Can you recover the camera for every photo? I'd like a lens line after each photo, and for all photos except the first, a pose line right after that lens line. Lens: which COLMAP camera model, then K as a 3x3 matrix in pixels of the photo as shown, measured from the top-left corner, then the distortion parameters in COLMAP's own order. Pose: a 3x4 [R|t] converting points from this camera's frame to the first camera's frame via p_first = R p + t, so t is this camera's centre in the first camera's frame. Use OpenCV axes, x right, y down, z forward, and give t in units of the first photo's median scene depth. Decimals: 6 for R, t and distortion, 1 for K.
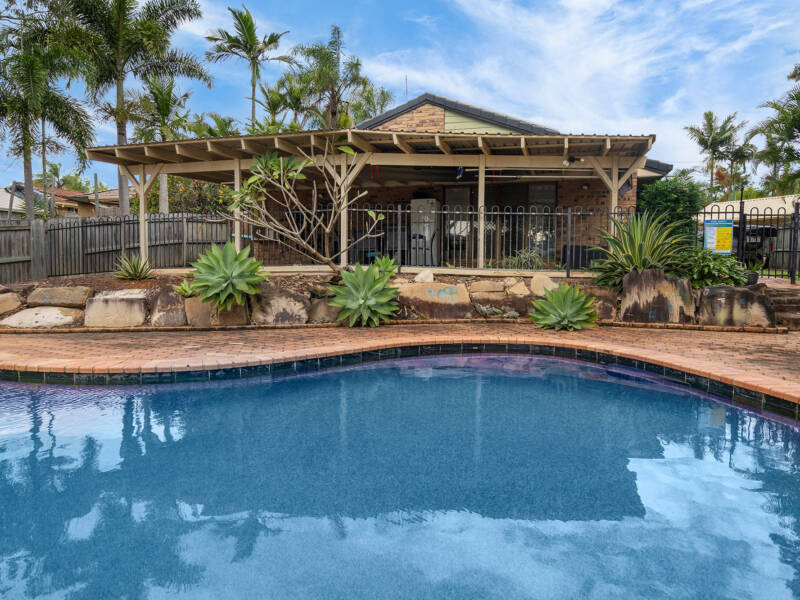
lens RADIAL K [[522.6, 0, 400.8], [0, 522.6, 299.1], [0, 0, 1]] dist [0.003605, -0.000447]
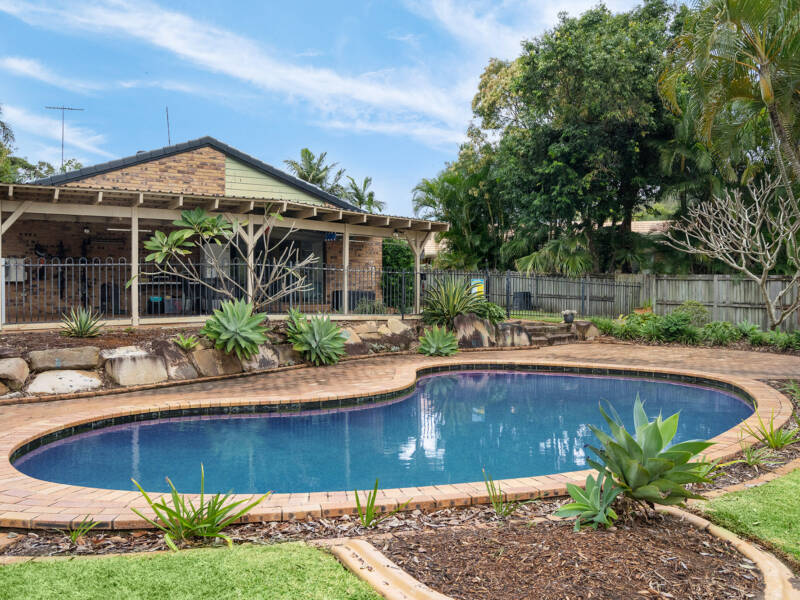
lens RADIAL K [[685.2, 0, 400.8], [0, 685.2, 299.9], [0, 0, 1]] dist [0.008756, 0.000817]
pose [[0.706689, -0.010335, 0.707449, -1.084989], [0.049425, 0.998172, -0.034790, -0.036929], [-0.705796, 0.059551, 0.705908, -0.279307]]
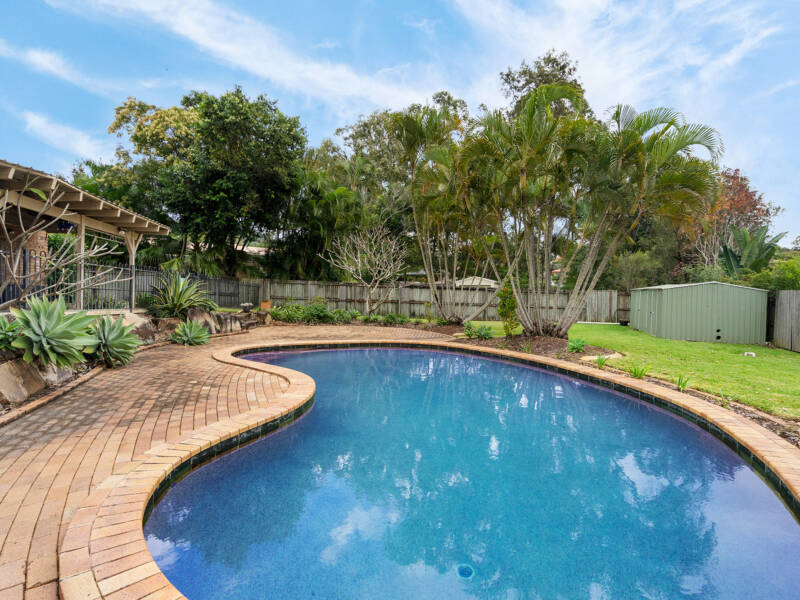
lens RADIAL K [[409.4, 0, 397.8], [0, 409.4, 300.8], [0, 0, 1]] dist [-0.001367, 0.001243]
pose [[-0.119309, -0.021812, 0.992618, -1.025129], [0.050939, 0.998307, 0.028060, -0.082452], [-0.991550, 0.053911, -0.117996, 0.479022]]
